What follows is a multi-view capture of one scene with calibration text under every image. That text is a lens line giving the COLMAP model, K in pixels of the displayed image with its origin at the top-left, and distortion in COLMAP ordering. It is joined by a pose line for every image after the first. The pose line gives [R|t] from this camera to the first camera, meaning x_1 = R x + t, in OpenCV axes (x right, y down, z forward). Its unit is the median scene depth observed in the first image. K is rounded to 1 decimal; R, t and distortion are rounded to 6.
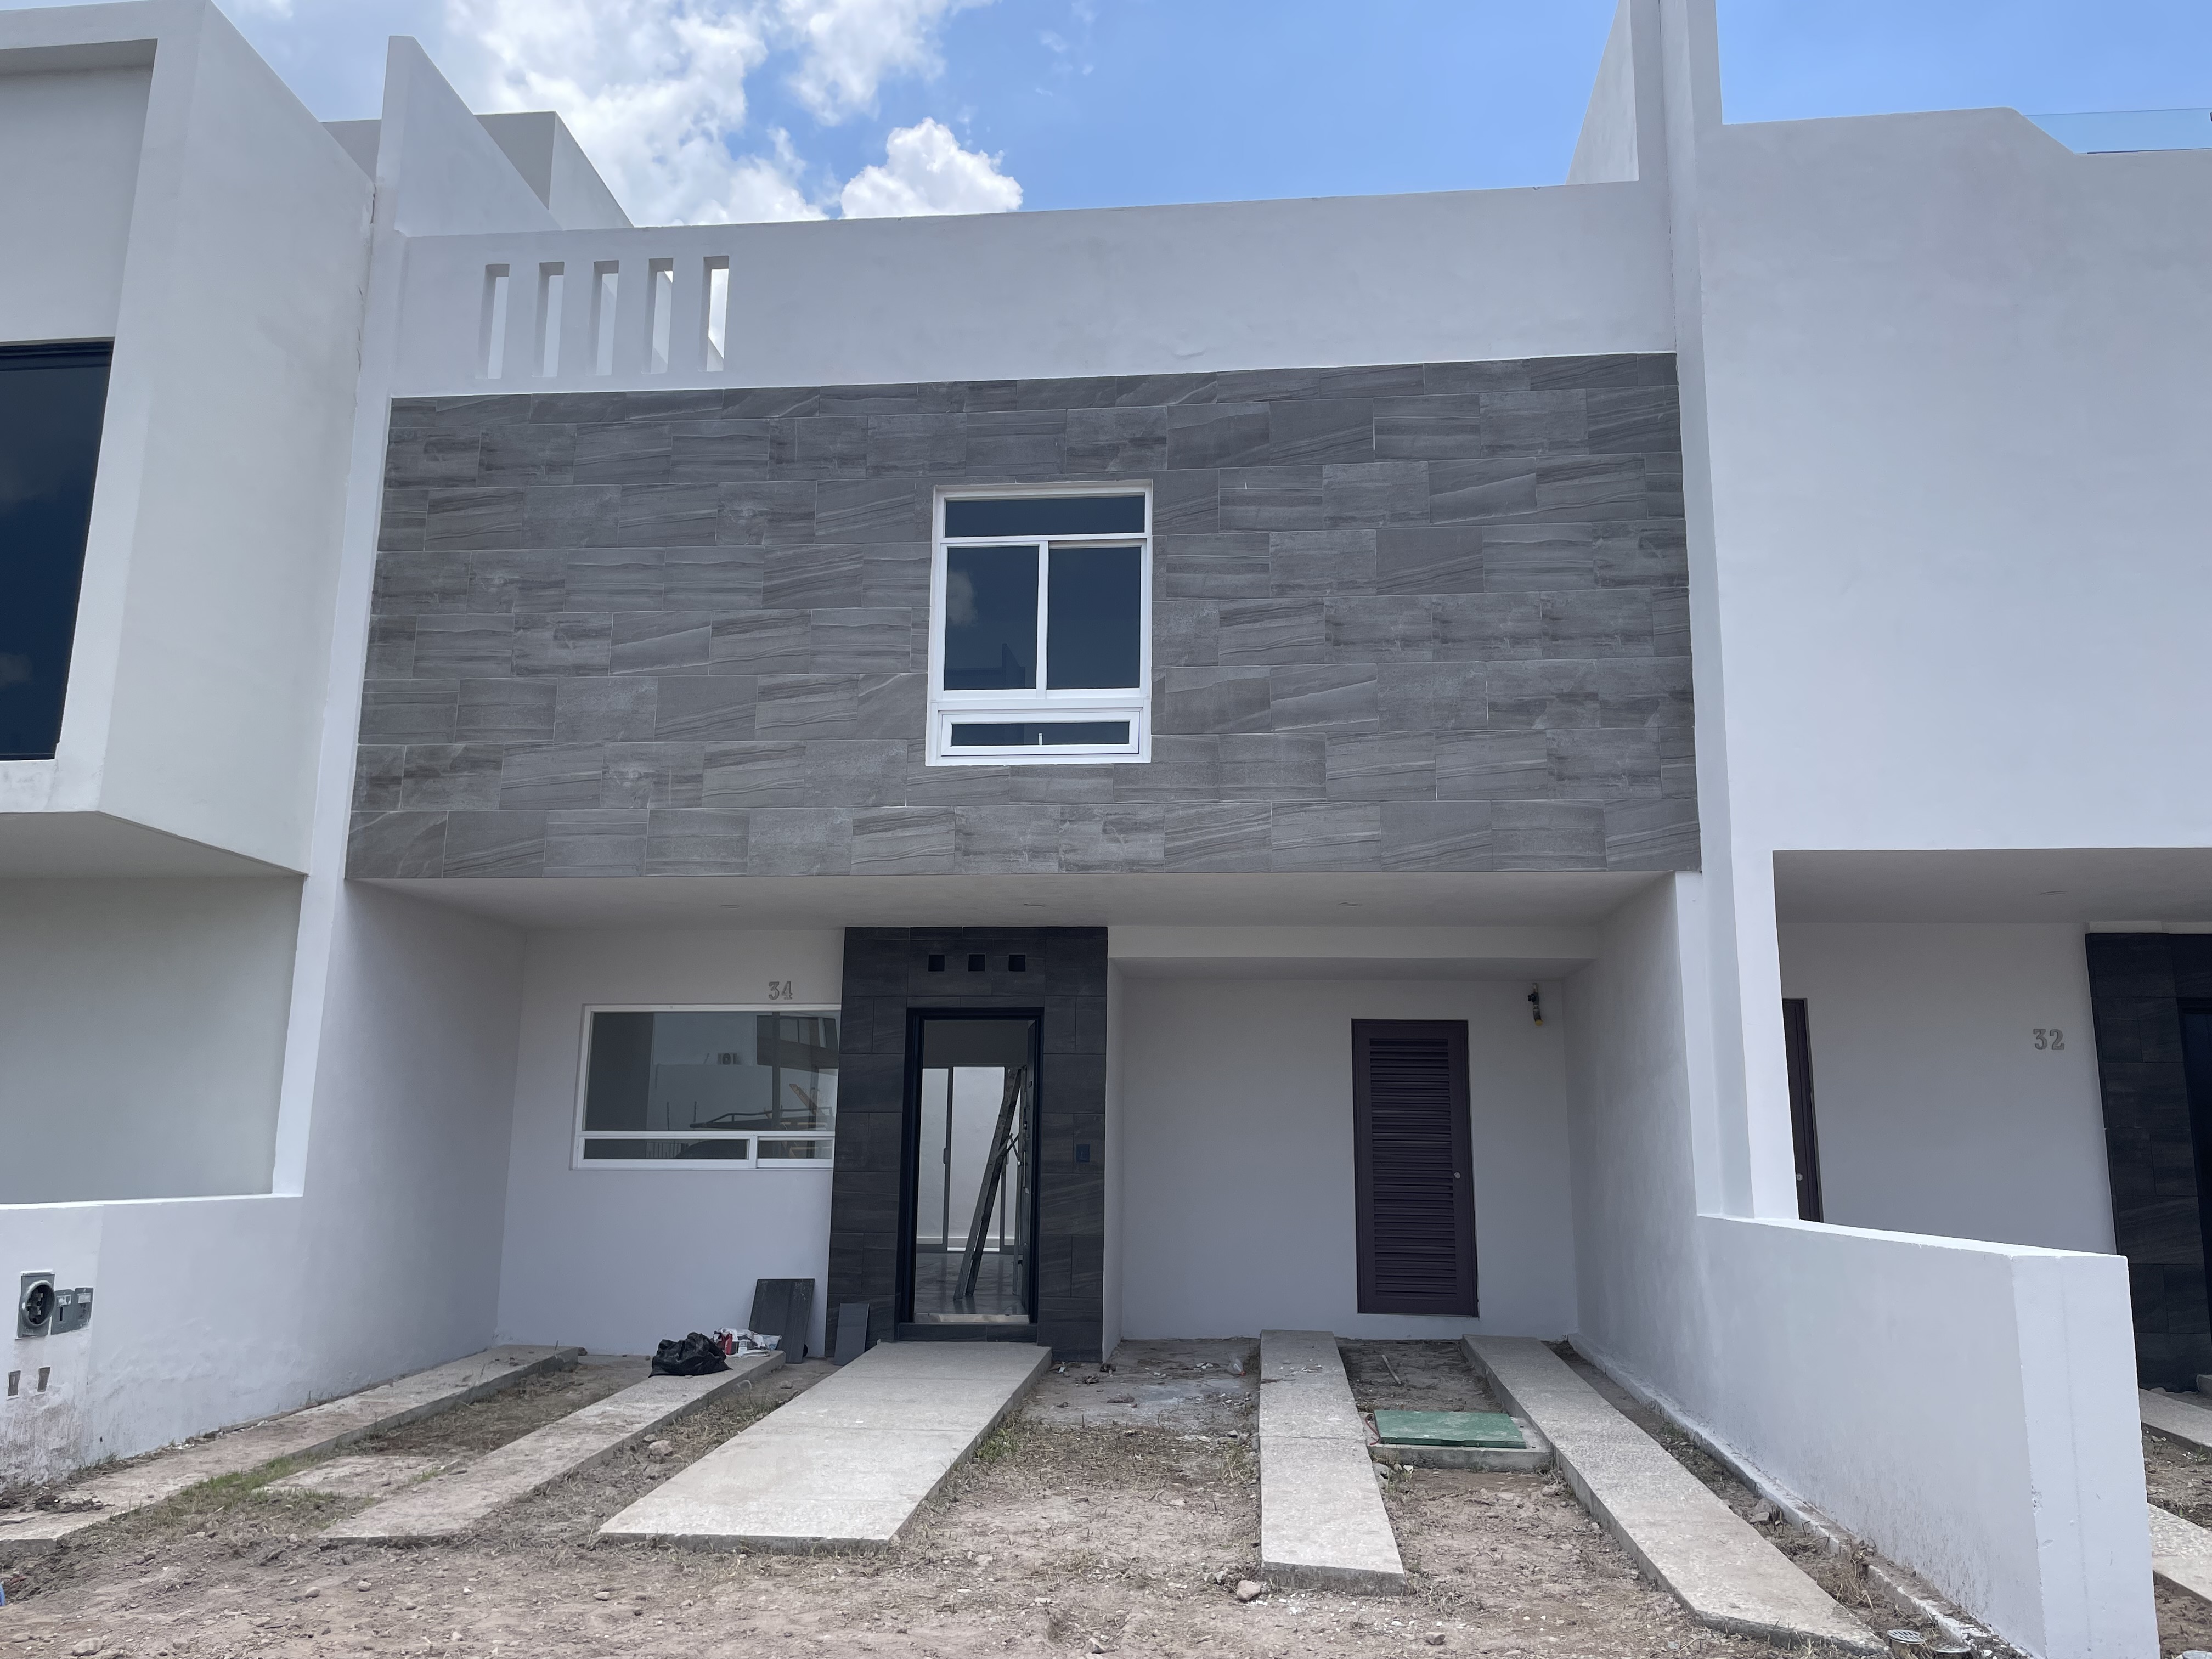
lens RADIAL K [[1687.4, 0, 1113.6], [0, 1687.4, 835.2], [0, 0, 1]] dist [0.056300, -0.034233]
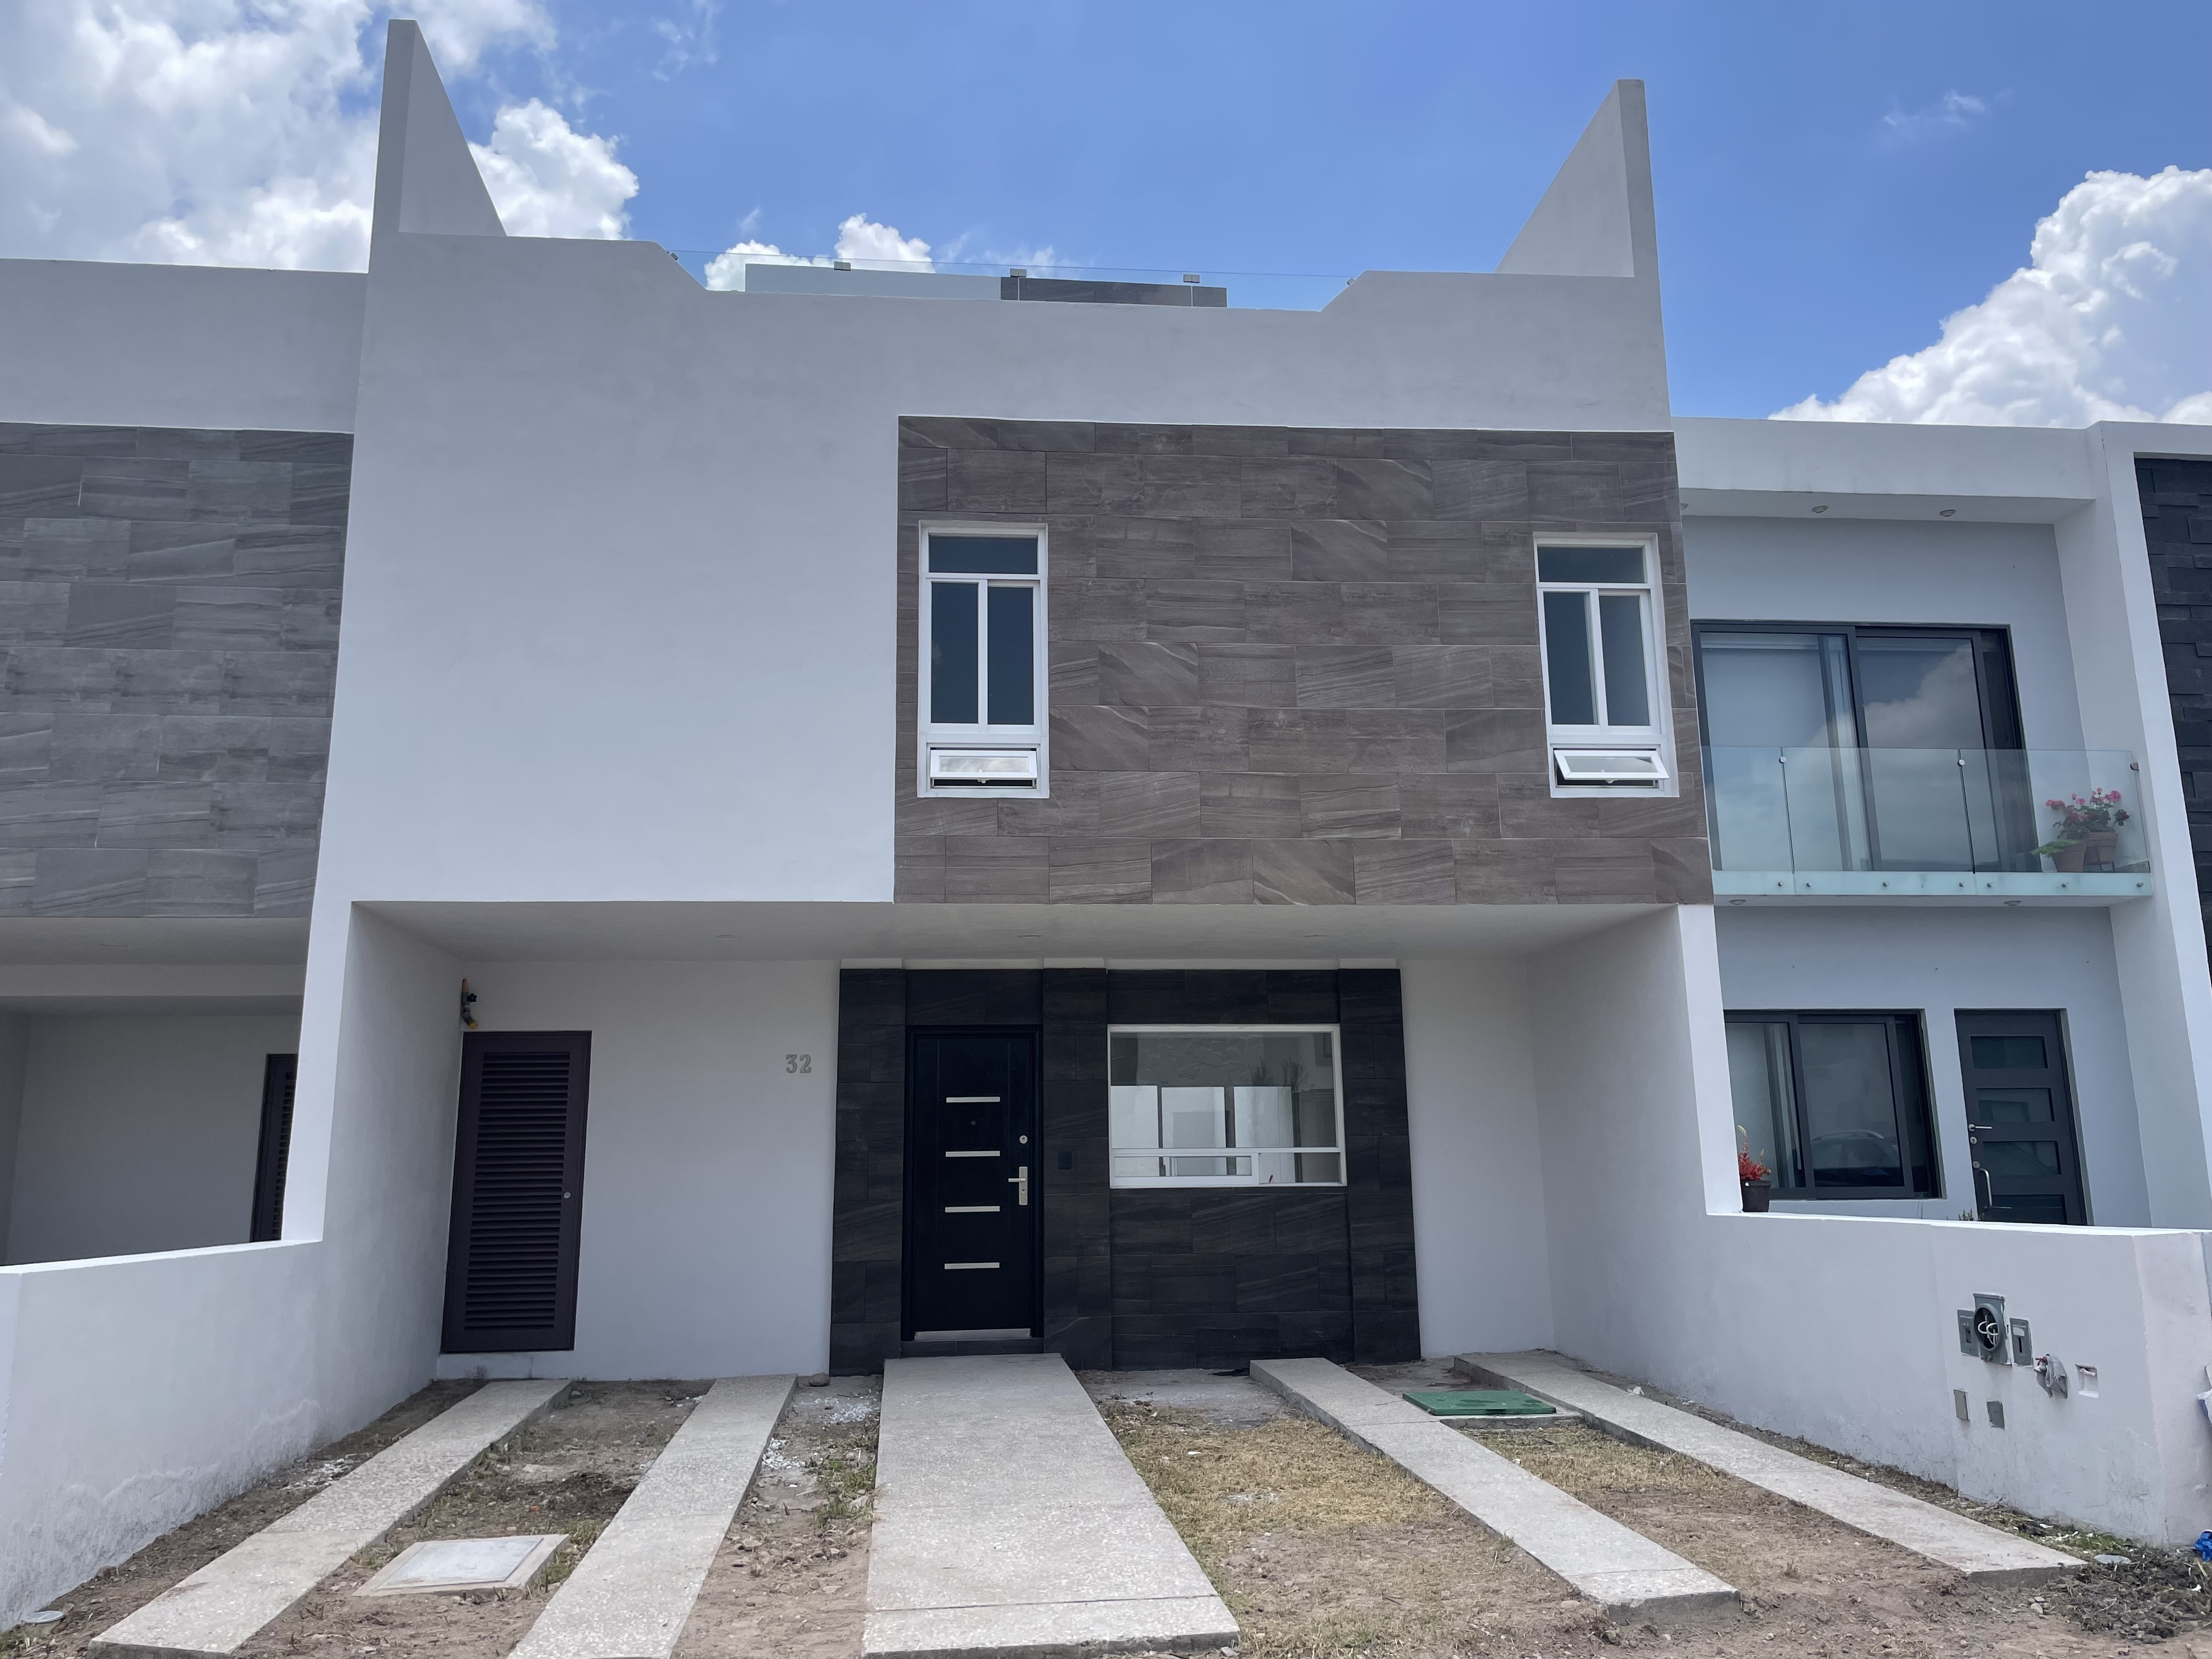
lens RADIAL K [[1687.4, 0, 1100.7], [0, 1687.4, 814.9], [0, 0, 1]] dist [0.056300, -0.034233]
pose [[0.980368, 0.017908, 0.196363, 0.575183], [-0.014742, 0.999737, -0.017572, -0.030824], [-0.196626, 0.014333, 0.980374, -0.148252]]
